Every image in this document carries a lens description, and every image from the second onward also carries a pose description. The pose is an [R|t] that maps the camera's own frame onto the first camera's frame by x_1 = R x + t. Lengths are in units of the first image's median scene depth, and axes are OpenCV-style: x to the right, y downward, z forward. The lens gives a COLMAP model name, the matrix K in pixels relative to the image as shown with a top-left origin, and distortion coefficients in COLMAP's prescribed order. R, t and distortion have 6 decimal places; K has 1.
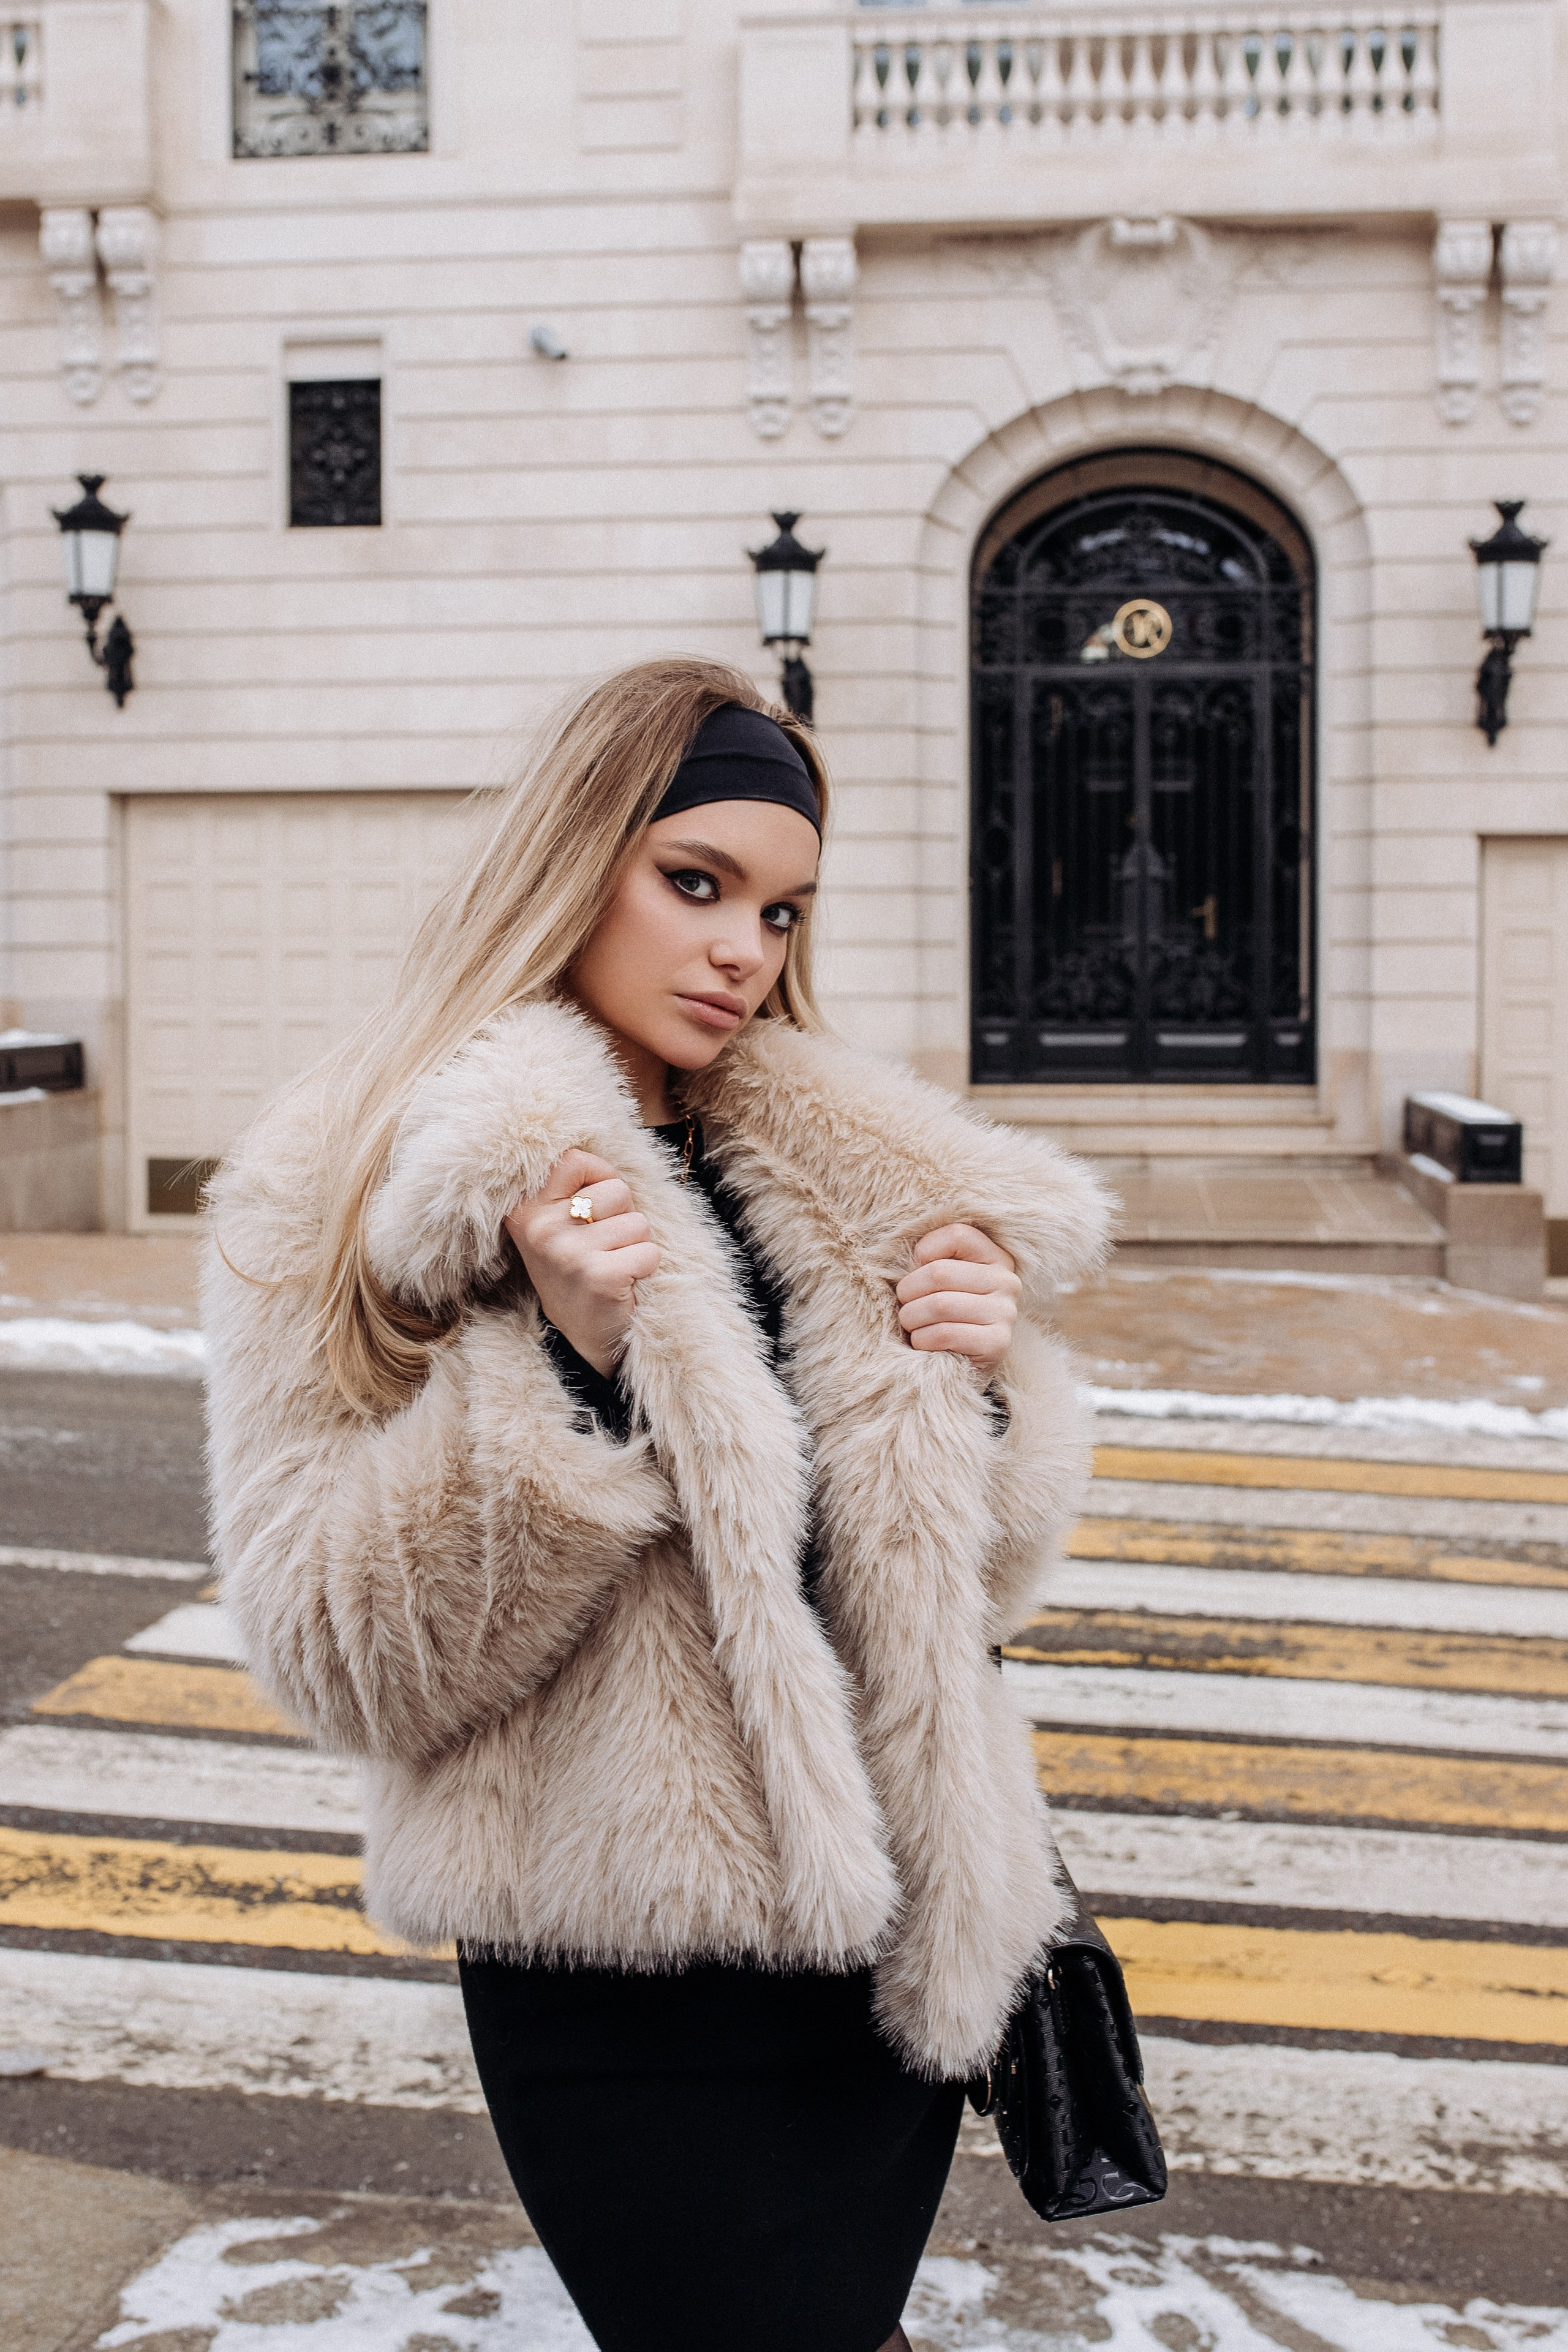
lens RADIAL K [[2907.8, 0, 779.3], [0, 2907.8, 1043.0], [0, 0, 1]] dist [-0.035377, 0.018520]
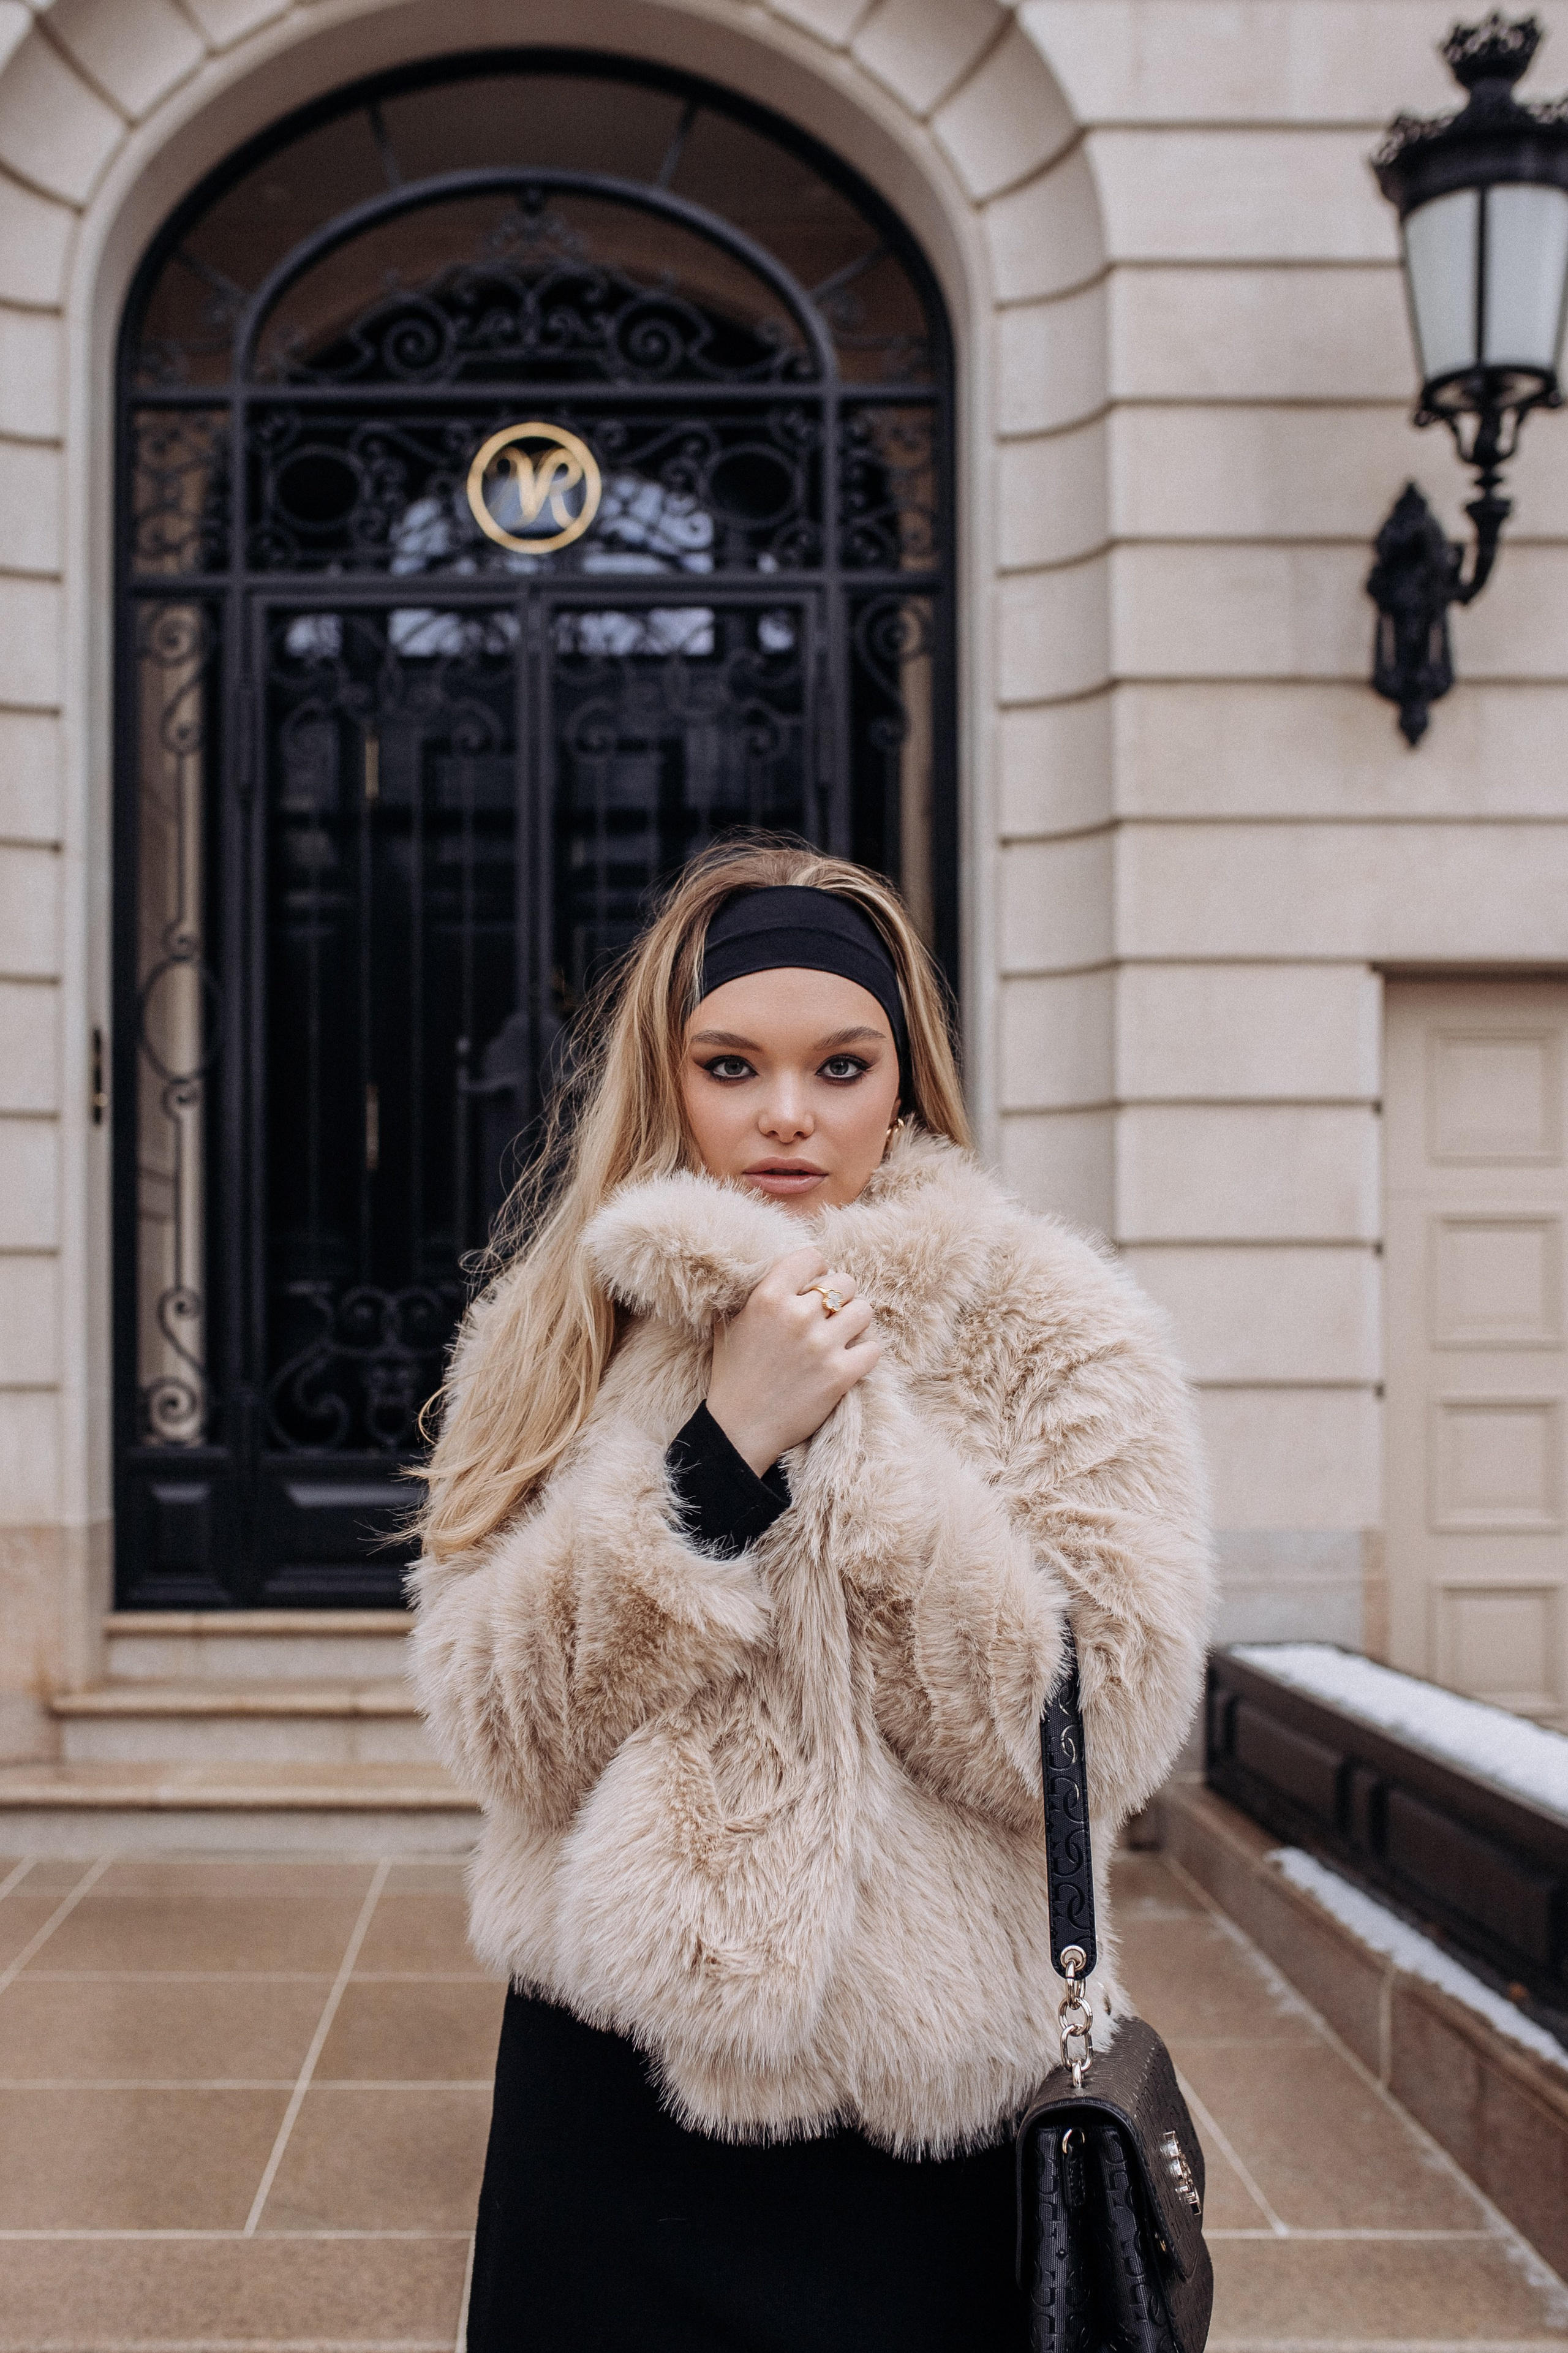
lens RADIAL K [[2778.7, 0, 592.8], [0, 2778.7, 1338.6], [0, 0, 1]] dist [-0.029876, -0.021227]
pose [[0.995141, 0.000375, 0.098461, 0.099106], [0.002733, 0.999502, -0.031421, -0.010875], [-0.098424, 0.031538, 0.994645, 0.643145]]
